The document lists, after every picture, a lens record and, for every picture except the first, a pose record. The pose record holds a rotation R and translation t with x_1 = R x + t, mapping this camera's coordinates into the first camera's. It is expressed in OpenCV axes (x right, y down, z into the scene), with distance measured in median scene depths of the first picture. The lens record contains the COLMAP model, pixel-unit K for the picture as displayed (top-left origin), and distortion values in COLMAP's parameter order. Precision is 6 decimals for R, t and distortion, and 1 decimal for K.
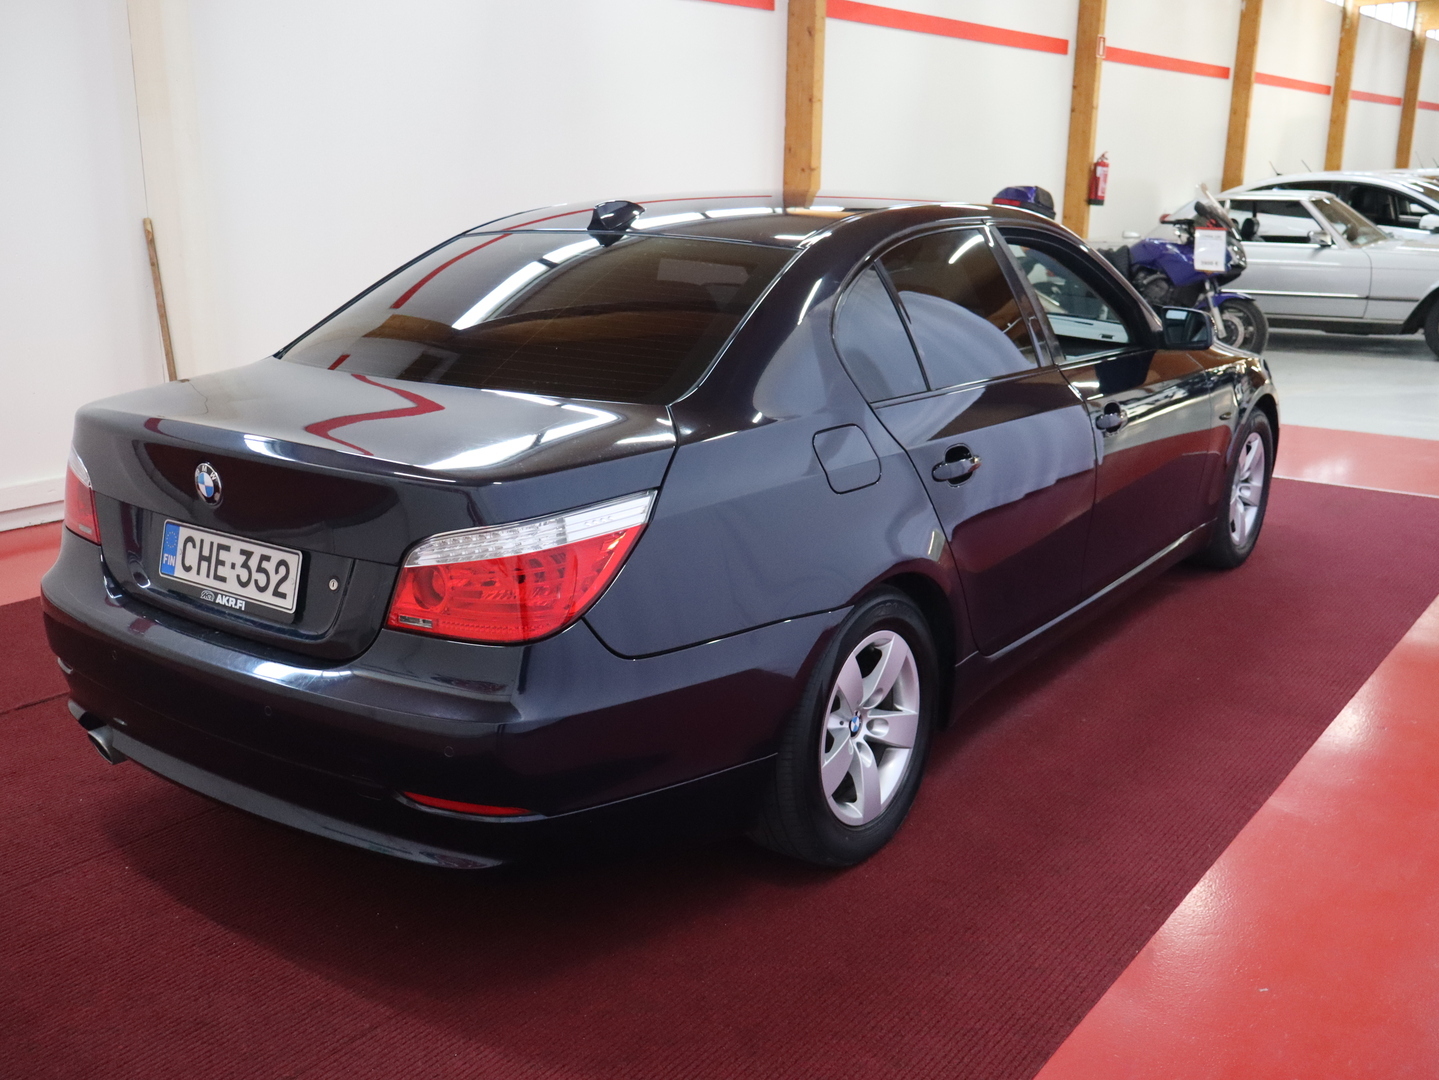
lens RADIAL K [[1380.1, 0, 719.5], [0, 1380.1, 540.0], [0, 0, 1]] dist [0.017808, -0.010801]
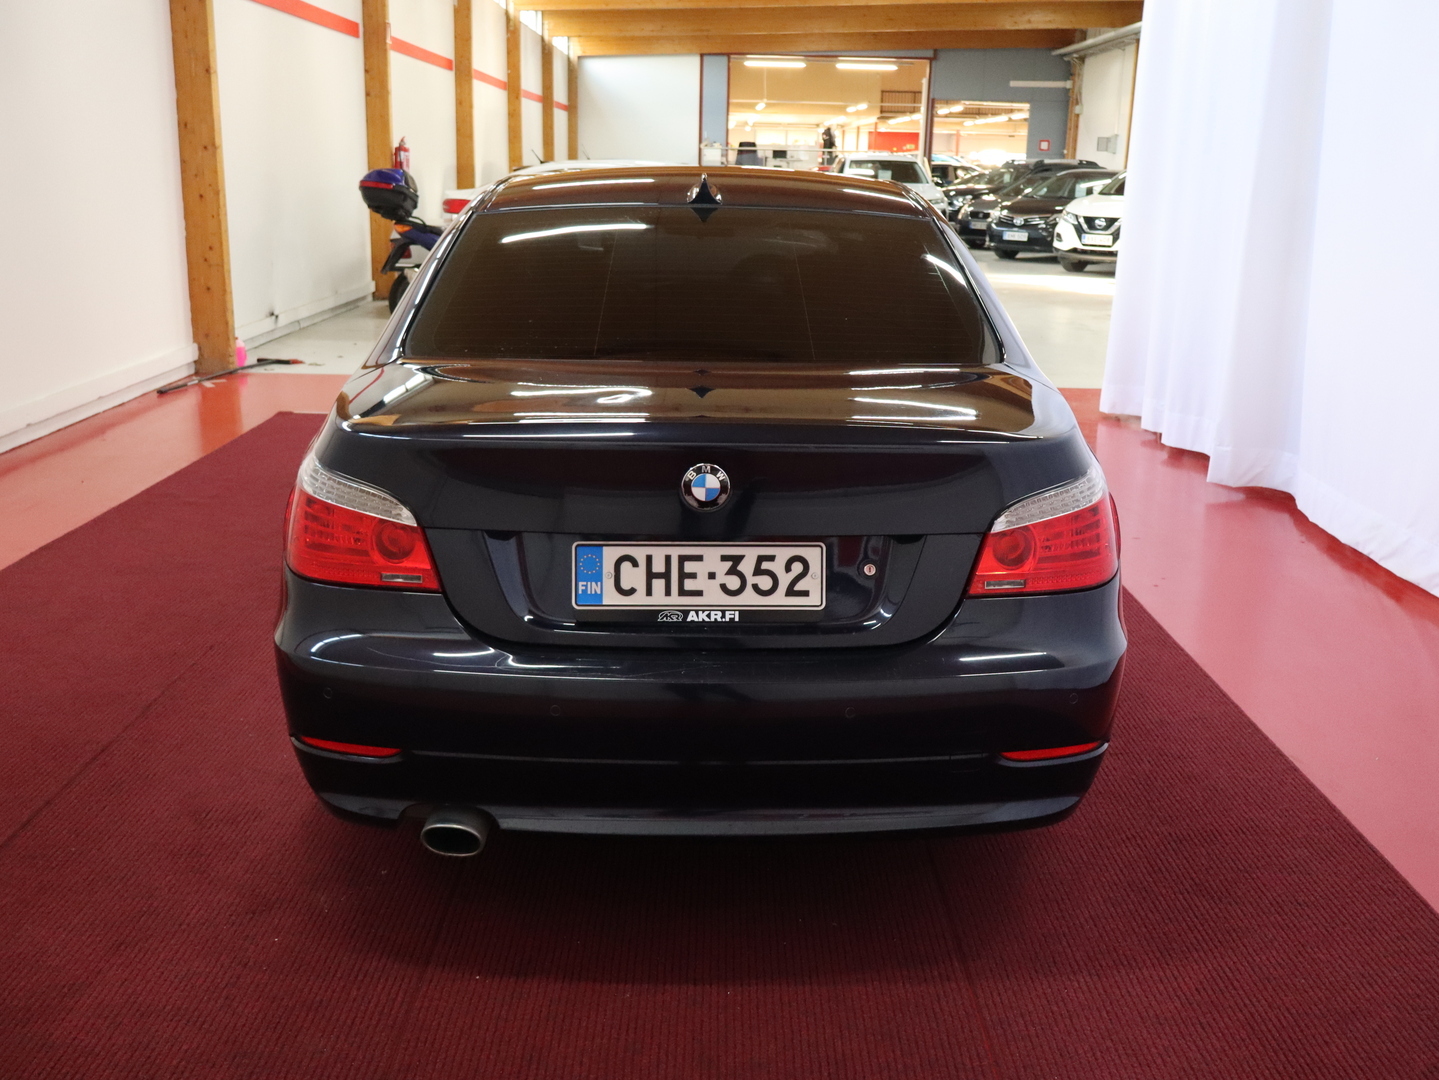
lens RADIAL K [[1380.1, 0, 719.5], [0, 1380.1, 540.0], [0, 0, 1]] dist [0.017808, -0.010801]
pose [[0.790029, -0.148993, 0.594689, -0.867507], [0.144041, 0.987976, 0.056173, -0.053267], [-0.595908, 0.041281, 0.801991, 0.271933]]
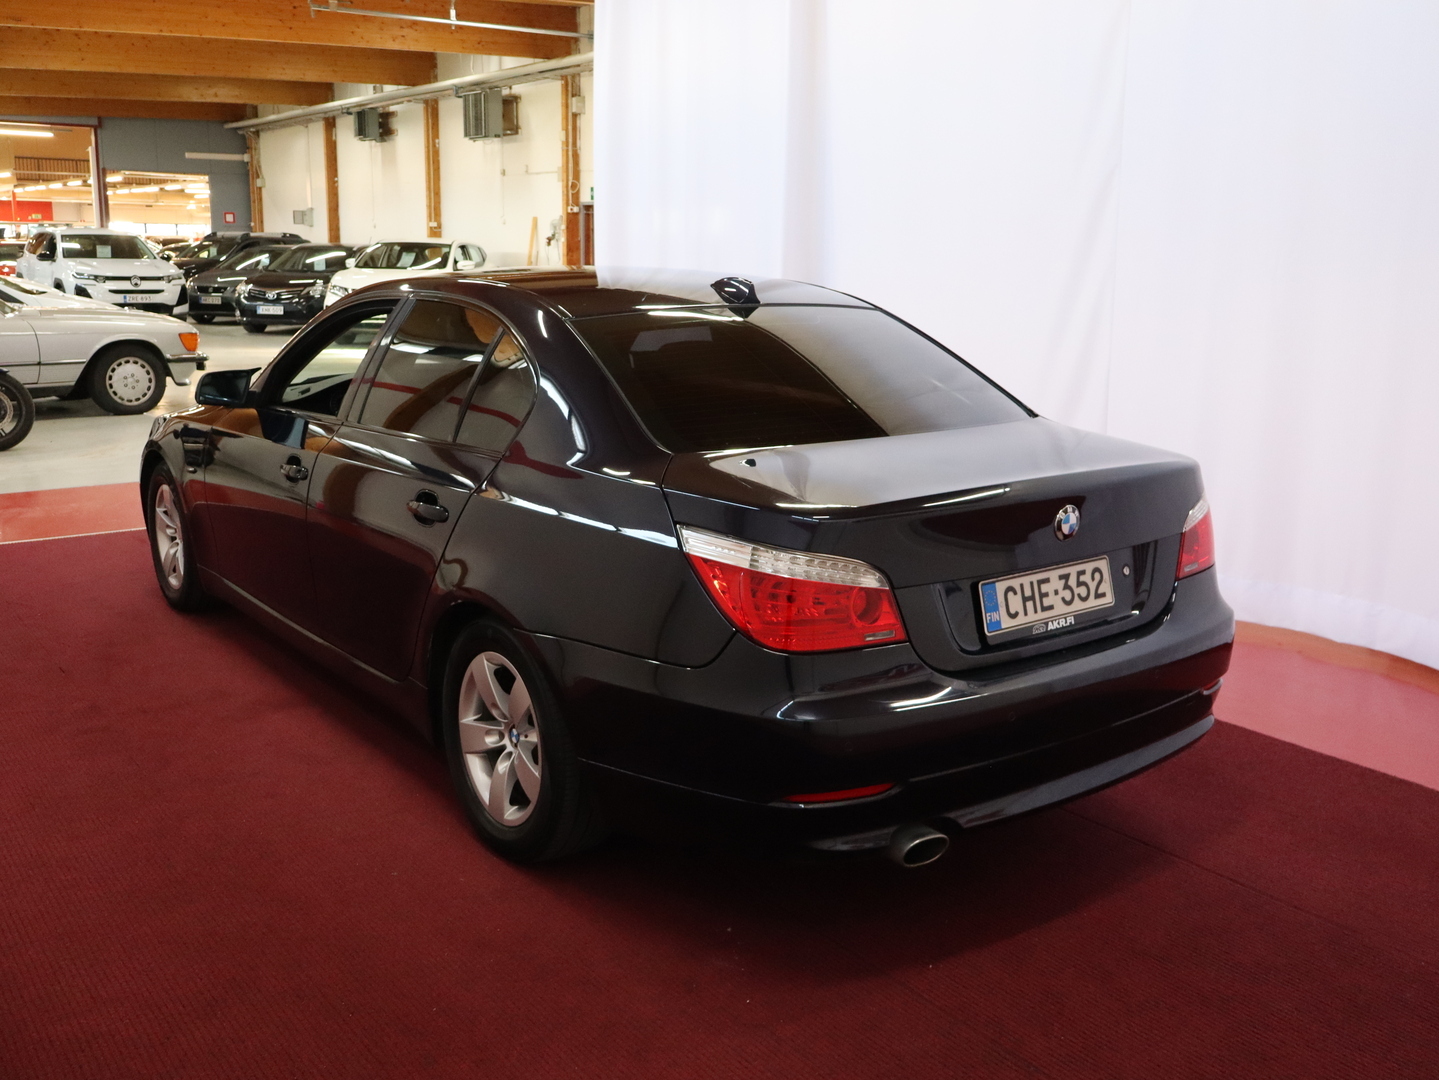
lens RADIAL K [[1380.1, 0, 719.5], [0, 1380.1, 540.0], [0, 0, 1]] dist [0.017808, -0.010801]
pose [[0.280802, -0.200001, 0.938696, -1.496894], [0.241513, 0.961299, 0.132570, -0.243534], [-0.928882, 0.189482, 0.318238, 0.873520]]
